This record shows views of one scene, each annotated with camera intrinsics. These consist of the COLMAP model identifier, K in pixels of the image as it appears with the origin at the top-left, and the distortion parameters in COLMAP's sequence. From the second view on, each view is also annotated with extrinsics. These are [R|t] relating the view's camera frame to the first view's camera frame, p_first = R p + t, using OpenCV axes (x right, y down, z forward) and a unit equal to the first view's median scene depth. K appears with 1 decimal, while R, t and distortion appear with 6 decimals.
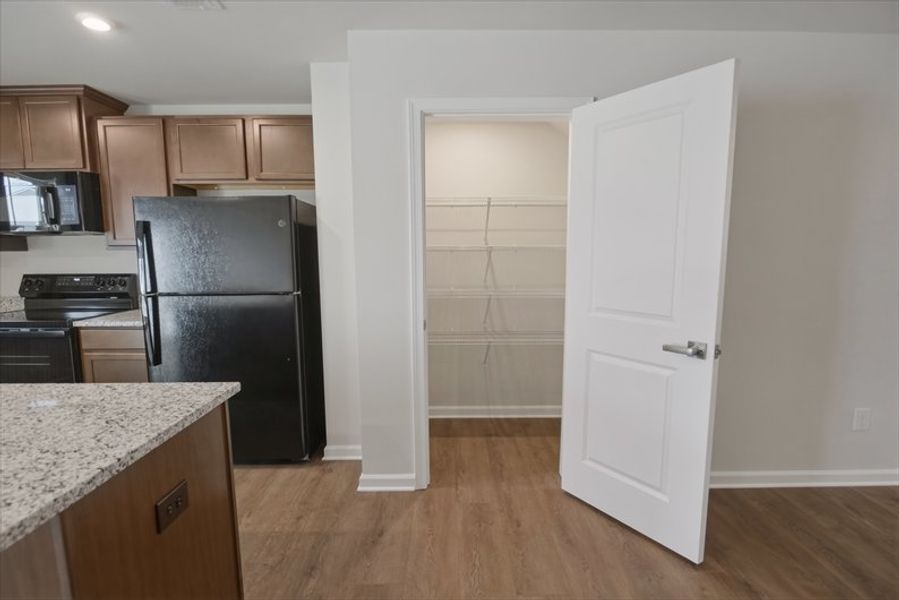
lens RADIAL K [[478.5, 0, 453.2], [0, 478.5, 313.6], [0, 0, 1]] dist [-0.003365, -0.005733]
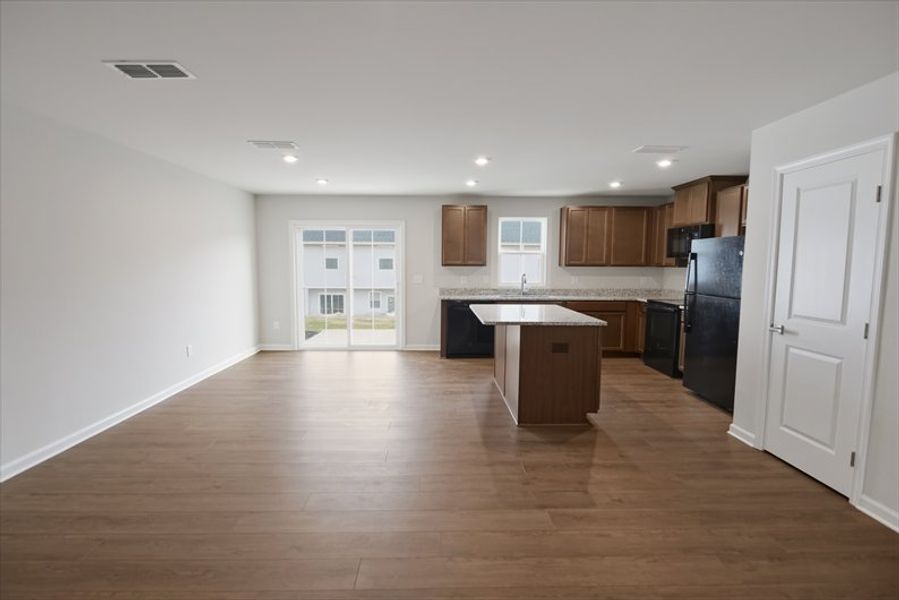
lens RADIAL K [[478.5, 0, 448.3], [0, 478.5, 314.4], [0, 0, 1]] dist [-0.003365, -0.005733]
pose [[0.016360, 0.111996, -0.993574, 1.092848], [-0.136812, 0.984611, 0.108733, -0.029263], [0.990462, 0.134154, 0.031430, 0.040277]]
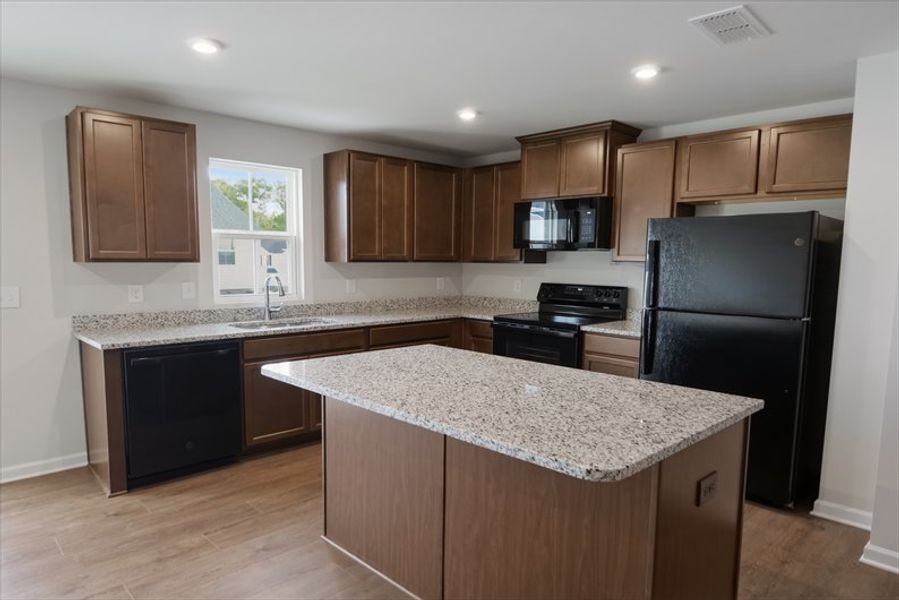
lens RADIAL K [[565.2, 0, 446.6], [0, 565.2, 325.8], [0, 0, 1]] dist [-0.003549, -0.010715]
pose [[0.681527, 0.098616, -0.725118, -0.019360], [-0.110179, 0.993411, 0.031548, 0.009343], [0.723451, 0.058392, 0.687902, -0.196980]]
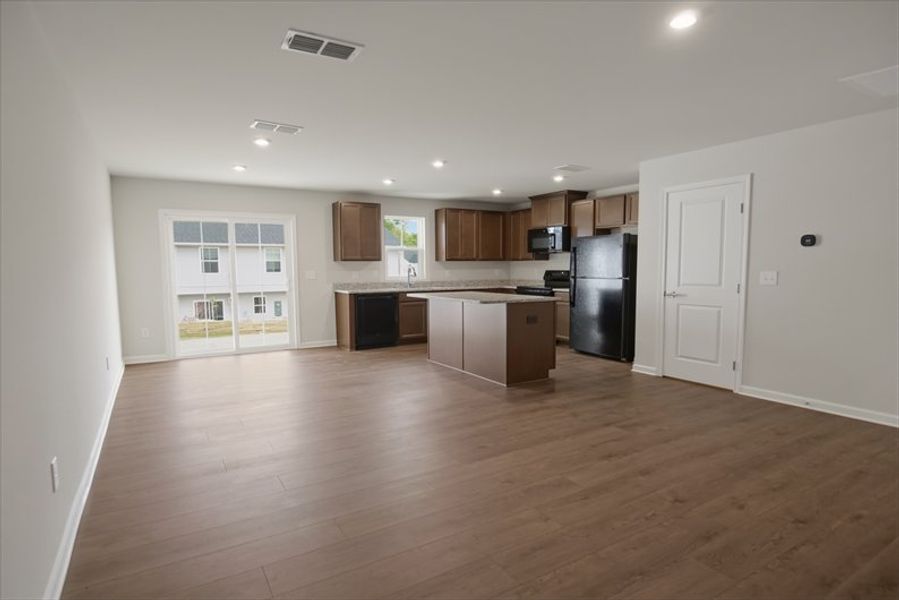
lens RADIAL K [[478.5, 0, 447.3], [0, 478.5, 311.2], [0, 0, 1]] dist [-0.003365, -0.005733]
pose [[0.504751, 0.081865, -0.859374, 1.067066], [-0.110533, 0.993428, 0.029714, 0.121630], [0.856159, 0.079991, 0.510483, -0.717833]]
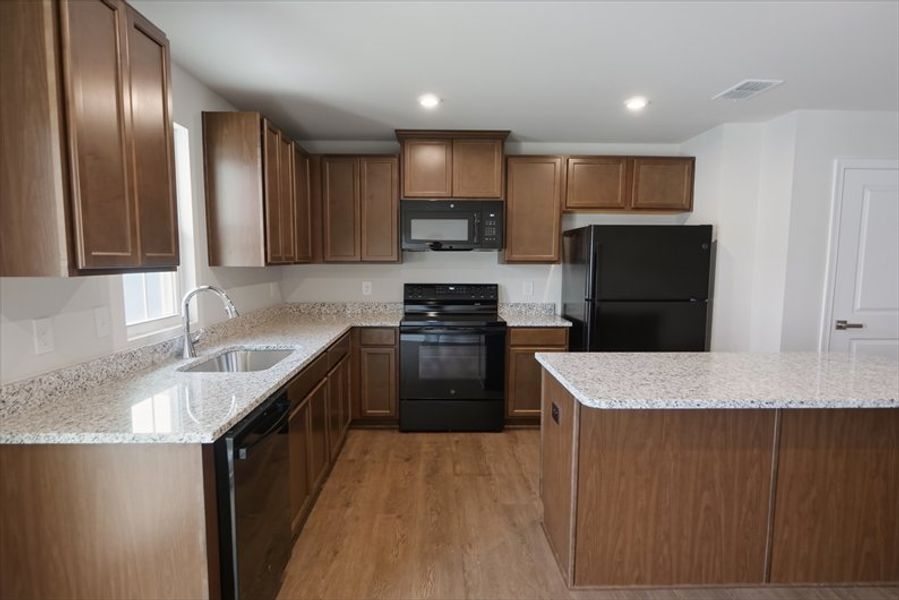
lens RADIAL K [[565.2, 0, 436.3], [0, 565.2, 326.0], [0, 0, 1]] dist [-0.003549, -0.010715]
pose [[0.999961, 0.007378, -0.004890, -1.003905], [-0.007443, 0.999881, -0.013533, 0.049875], [0.004790, 0.013569, 0.999896, -0.487369]]
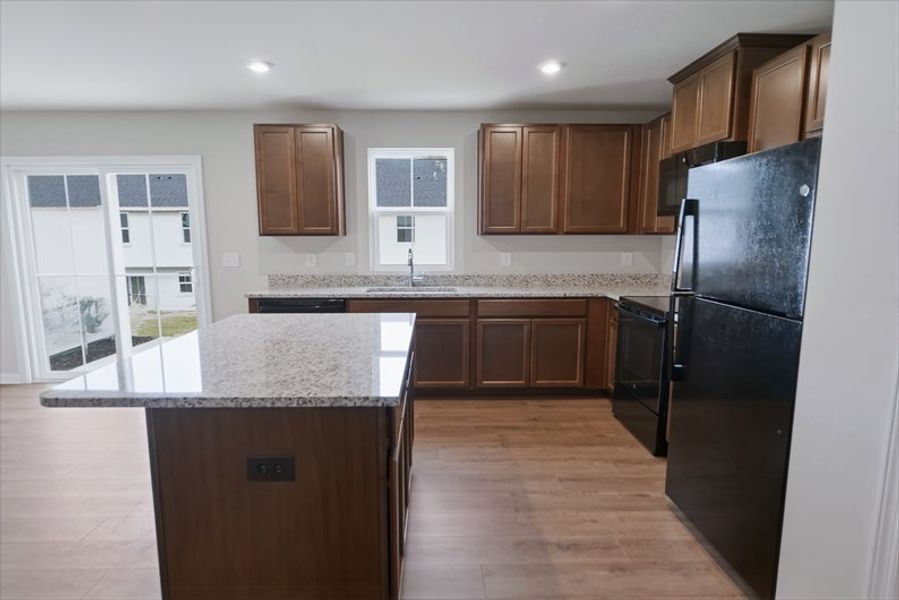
lens RADIAL K [[565.2, 0, 440.6], [0, 565.2, 329.1], [0, 0, 1]] dist [-0.003549, -0.010715]
pose [[0.009256, 0.170875, -0.985249, 0.277498], [-0.130075, 0.977126, 0.168244, -0.080922], [0.991461, 0.126599, 0.031271, 0.544622]]
